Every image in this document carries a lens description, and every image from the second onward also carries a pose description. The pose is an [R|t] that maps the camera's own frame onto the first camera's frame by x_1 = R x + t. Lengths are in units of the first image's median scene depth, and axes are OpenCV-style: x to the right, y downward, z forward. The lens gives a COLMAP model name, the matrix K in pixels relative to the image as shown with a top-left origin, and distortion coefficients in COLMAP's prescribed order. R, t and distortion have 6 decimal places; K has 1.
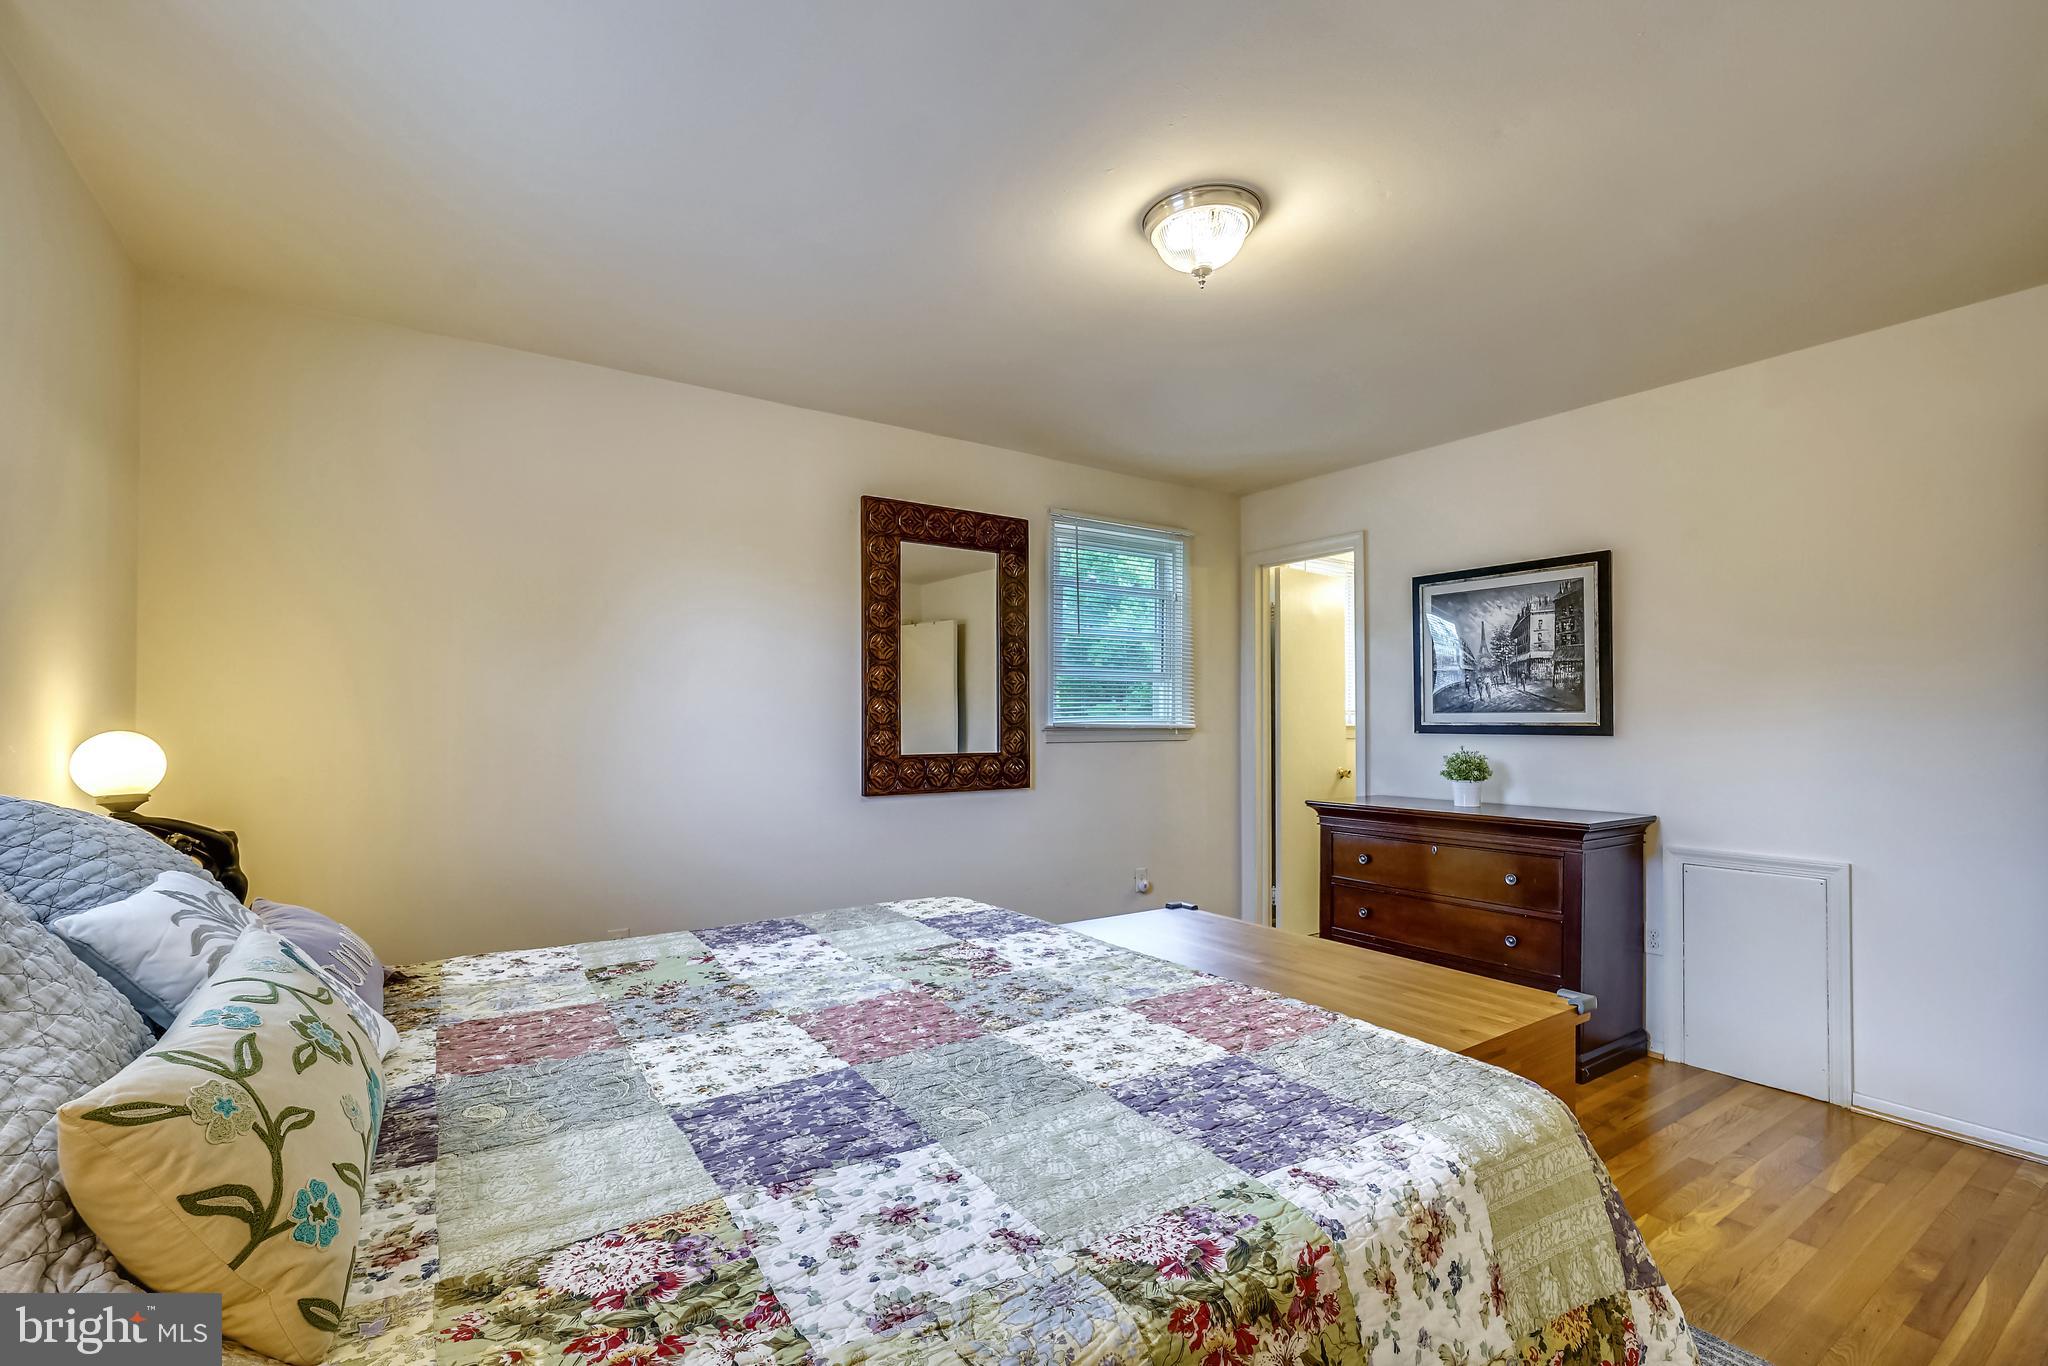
lens RADIAL K [[904.1, 0, 1021.9], [0, 904.1, 700.7], [0, 0, 1]] dist [0.000965, 0.000921]
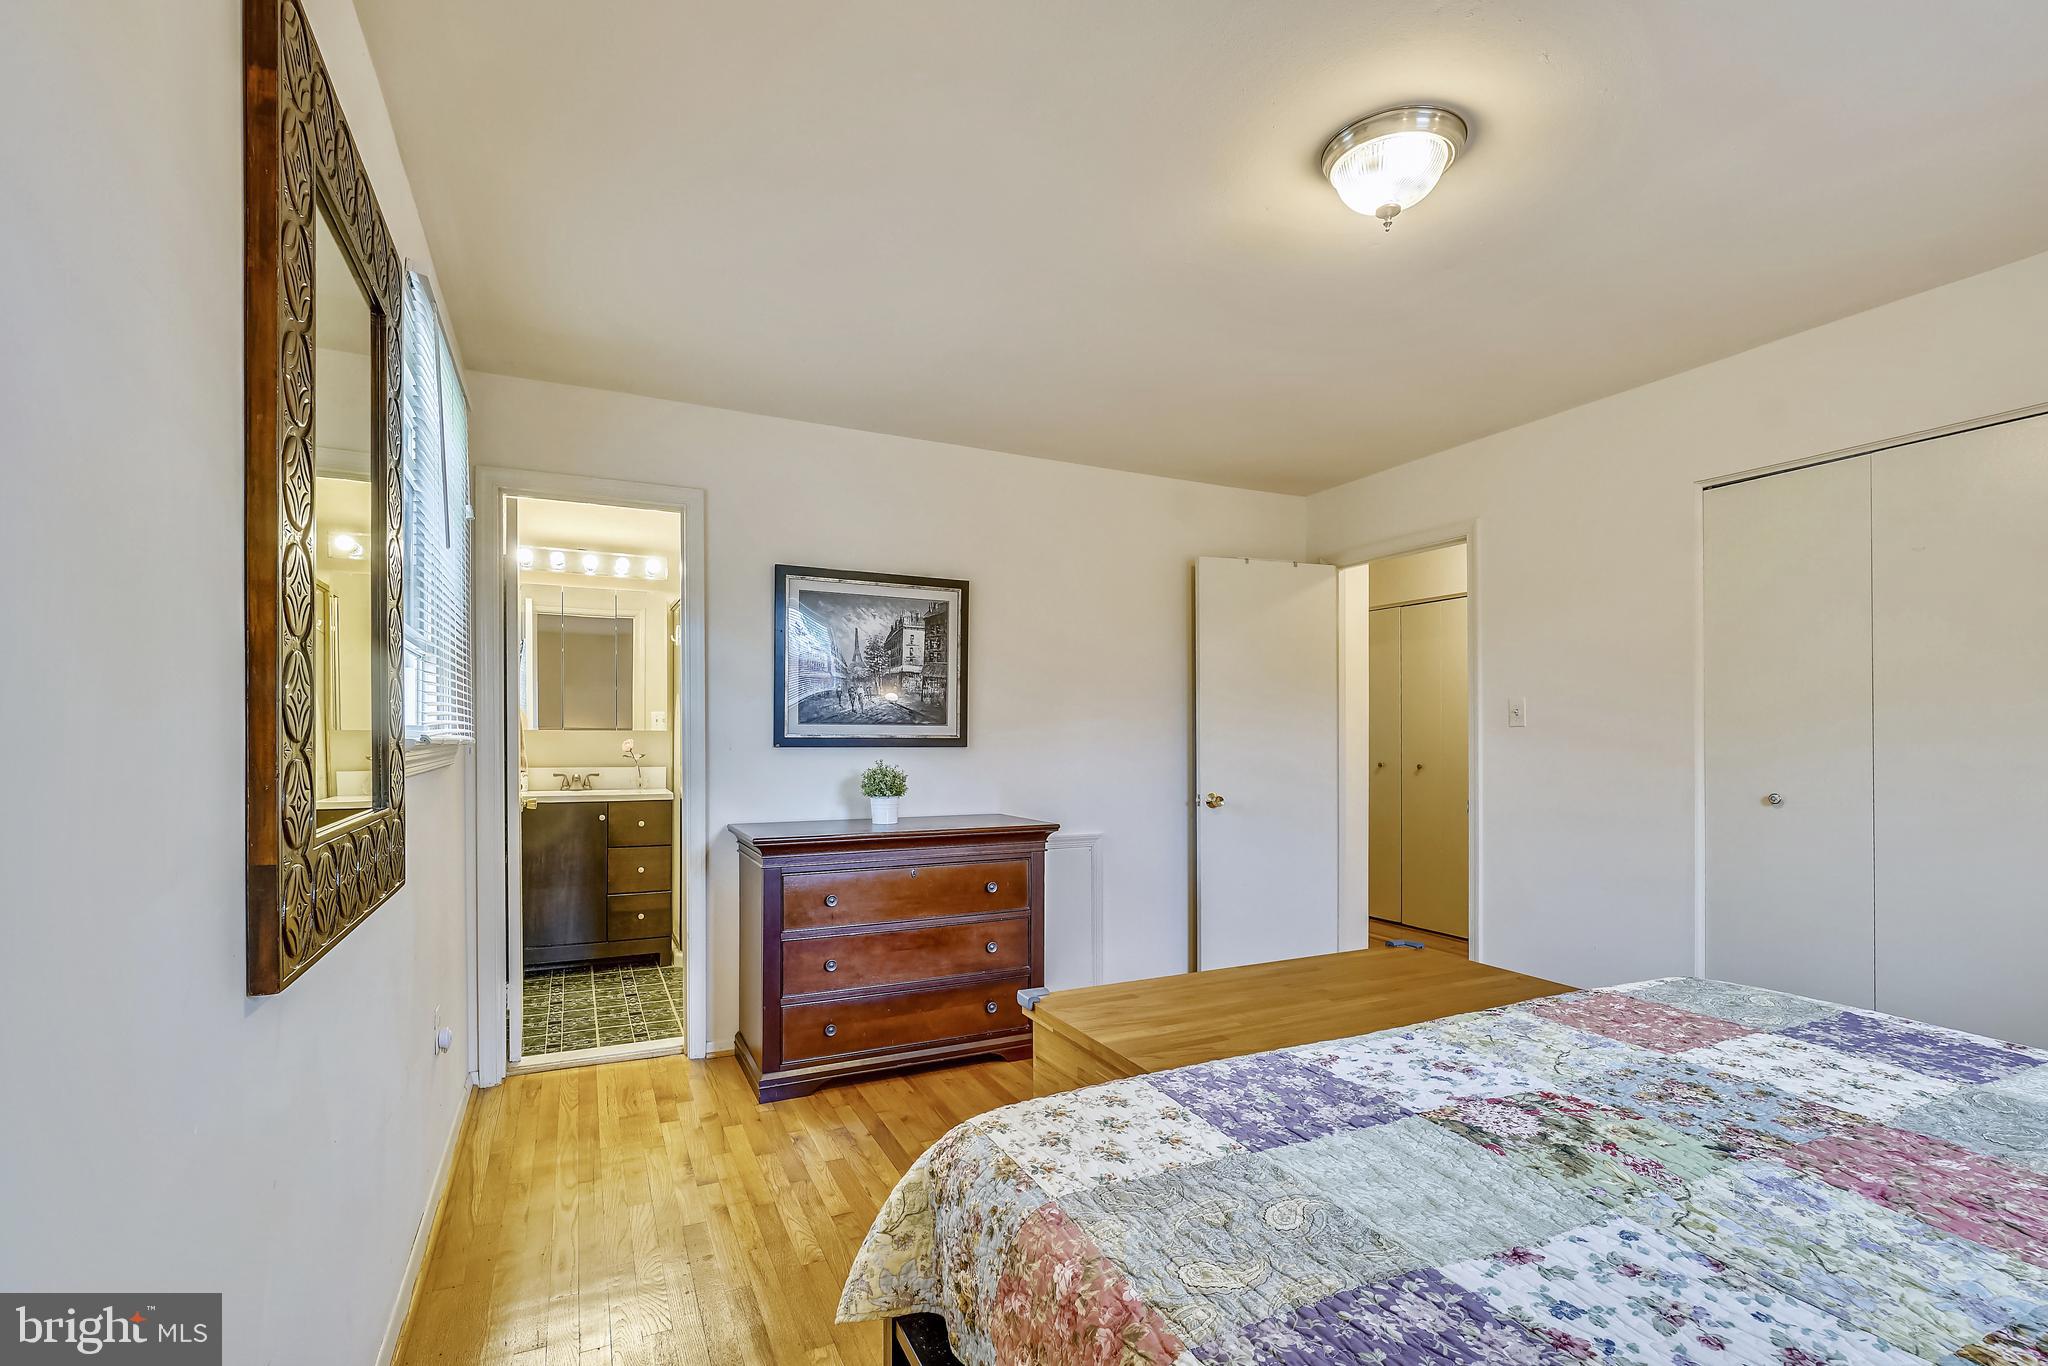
lens RADIAL K [[904.1, 0, 1005.5], [0, 904.1, 732.1], [0, 0, 1]] dist [0.000965, 0.000921]
pose [[0.150614, 0.002830, 0.988589, -0.425068], [-0.025736, 0.999668, 0.001059, 0.017092], [-0.988258, -0.025602, 0.150637, 0.740139]]
